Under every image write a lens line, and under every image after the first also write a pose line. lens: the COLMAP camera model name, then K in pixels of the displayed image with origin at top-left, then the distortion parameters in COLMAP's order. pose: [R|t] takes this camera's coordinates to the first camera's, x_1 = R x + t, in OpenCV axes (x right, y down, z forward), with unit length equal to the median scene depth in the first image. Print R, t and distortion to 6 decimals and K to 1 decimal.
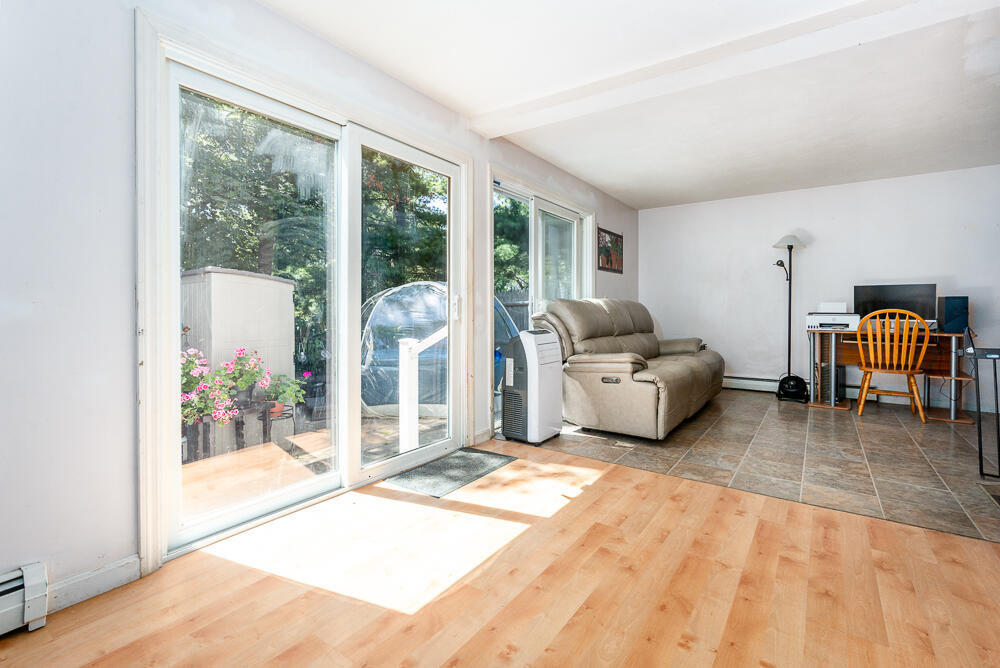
lens RADIAL K [[442.2, 0, 508.9], [0, 442.2, 311.8], [0, 0, 1]] dist [0.011609, -0.000404]
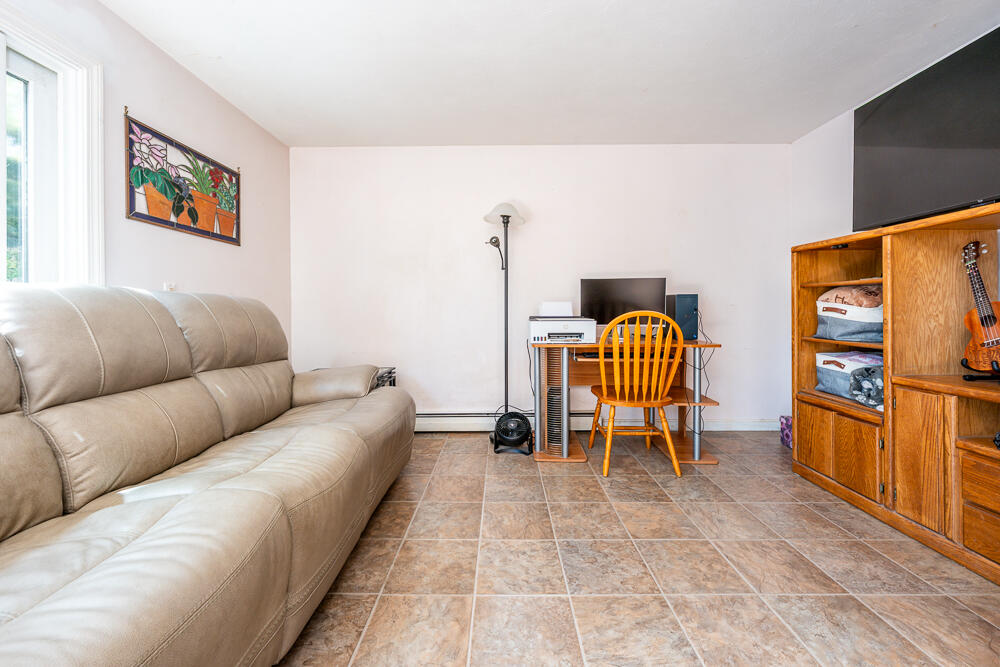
lens RADIAL K [[403.9, 0, 501.8], [0, 403.9, 325.8], [0, 0, 1]] dist [0.007614, -0.001292]
pose [[0.825712, -0.015344, 0.563883, 0.307600], [0.015802, 0.999867, 0.004069, 0.011979], [-0.563870, 0.005551, 0.825845, 0.546677]]
